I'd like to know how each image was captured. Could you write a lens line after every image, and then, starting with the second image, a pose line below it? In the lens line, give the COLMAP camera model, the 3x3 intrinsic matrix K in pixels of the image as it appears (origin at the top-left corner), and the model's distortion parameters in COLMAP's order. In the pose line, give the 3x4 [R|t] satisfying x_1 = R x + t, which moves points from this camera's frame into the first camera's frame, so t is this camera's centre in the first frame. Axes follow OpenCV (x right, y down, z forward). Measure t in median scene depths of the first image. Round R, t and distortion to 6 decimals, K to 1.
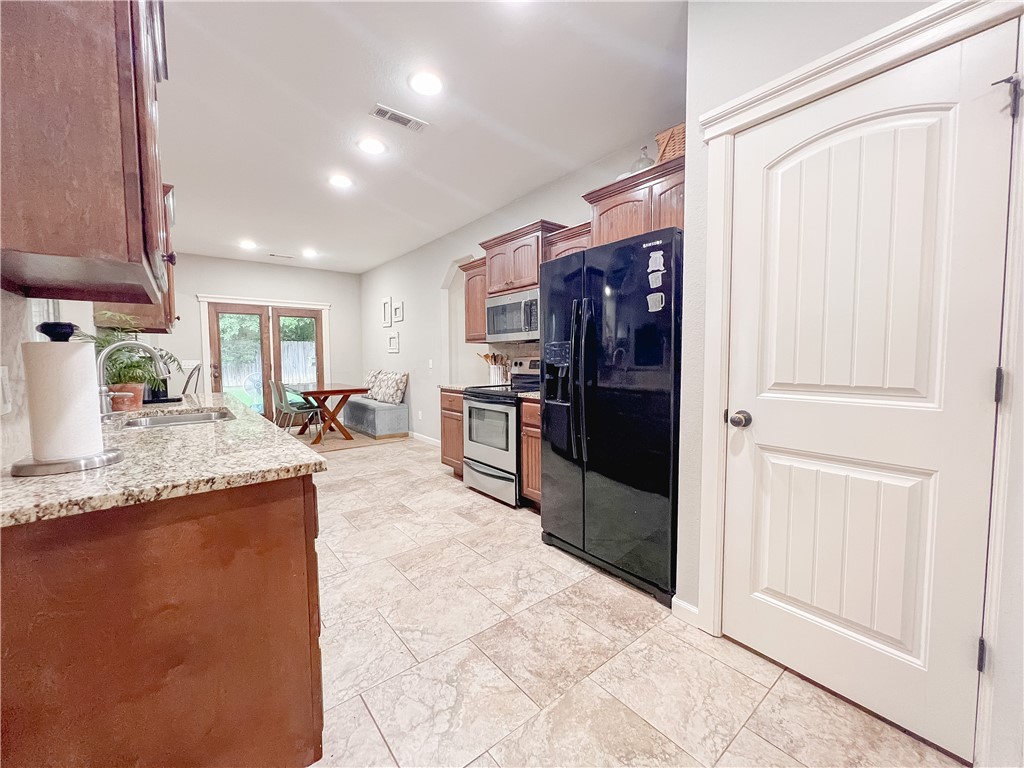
lens RADIAL K [[410.3, 0, 512.6], [0, 410.3, 380.2], [0, 0, 1]] dist [-0.002069, -0.000045]
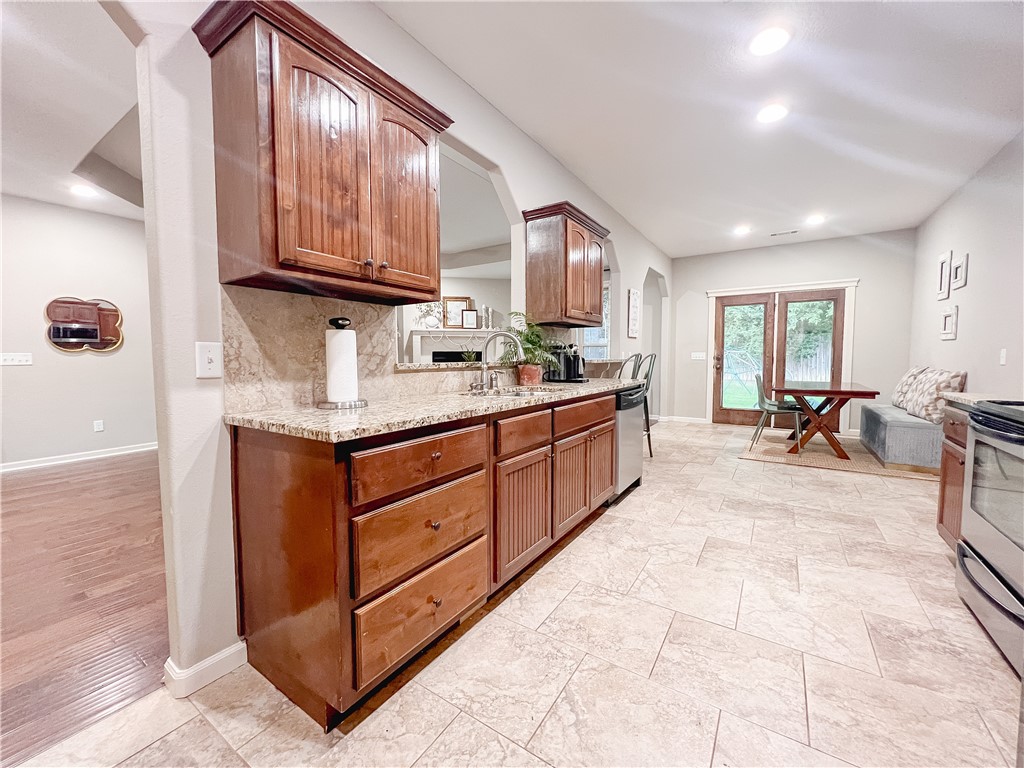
lens RADIAL K [[410.3, 0, 512.6], [0, 410.3, 380.2], [0, 0, 1]] dist [-0.002069, -0.000045]
pose [[0.305202, 0.061192, -0.950320, 0.169454], [-0.051227, 0.997543, 0.047781, -0.001755], [0.950909, 0.034099, 0.307587, 0.290356]]
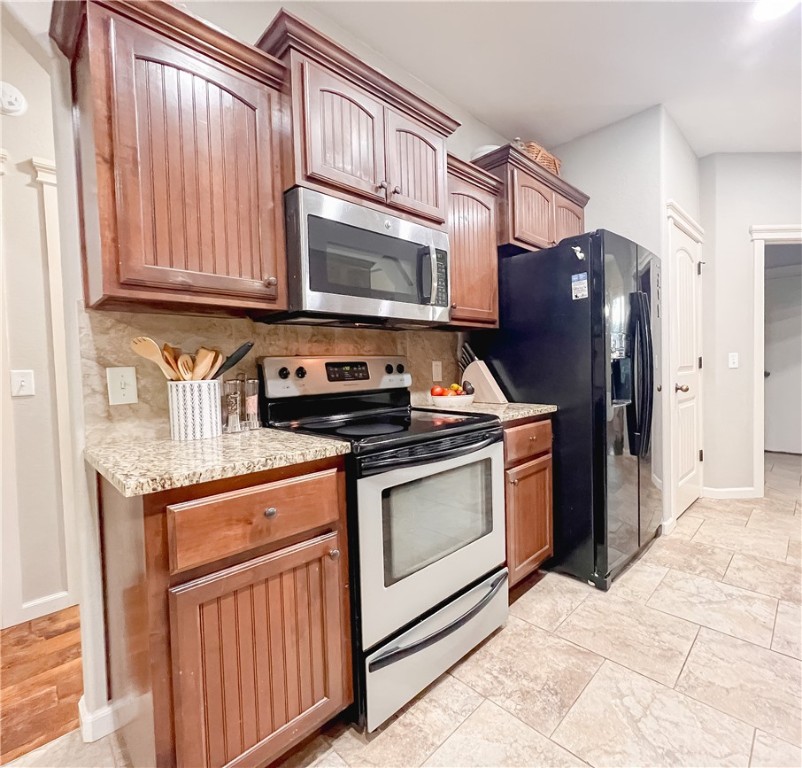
lens RADIAL K [[408.7, 0, 438.9], [0, 408.7, 381.5], [0, 0, 1]] dist [0.000091, -0.000055]
pose [[-0.137544, -0.027865, 0.990104, -0.413120], [0.082400, 0.995817, 0.039473, -0.034164], [-0.987062, 0.087014, -0.134673, 0.903882]]
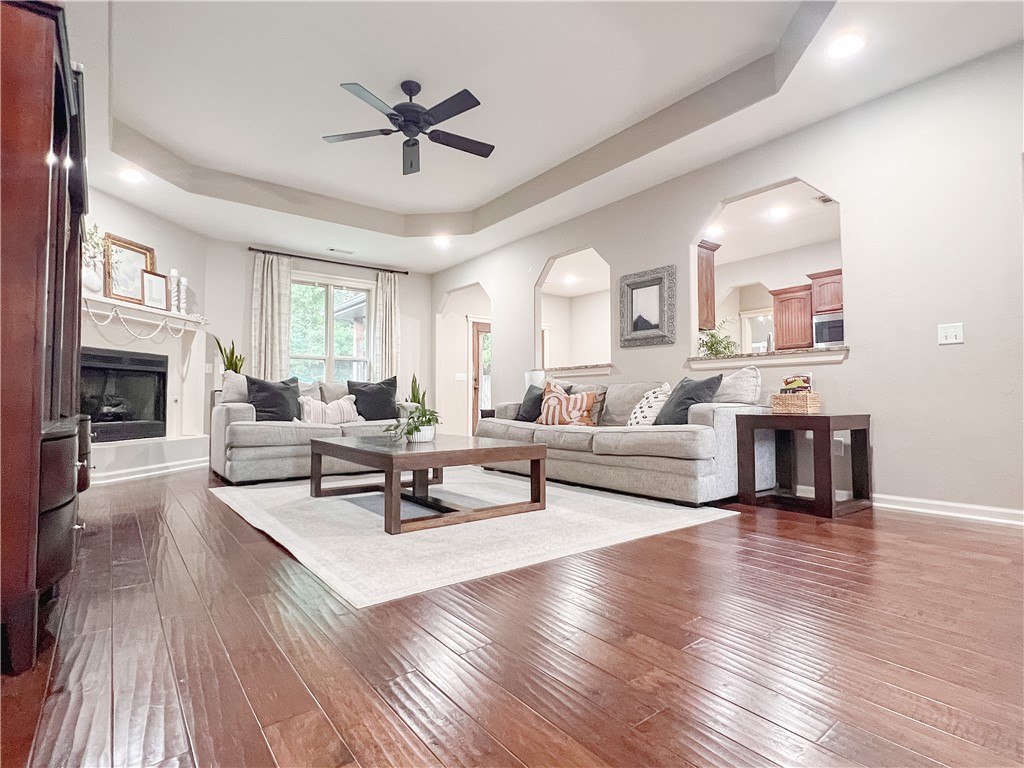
lens RADIAL K [[523.3, 0, 512.0], [0, 523.3, 384.0], [0, 0, 1]] dist [-0.001313, -0.000091]
pose [[0.999757, 0.004125, -0.021675, -0.934544], [-0.006033, 0.996040, -0.088700, 0.161338], [0.021223, 0.088809, 0.995823, -0.617332]]
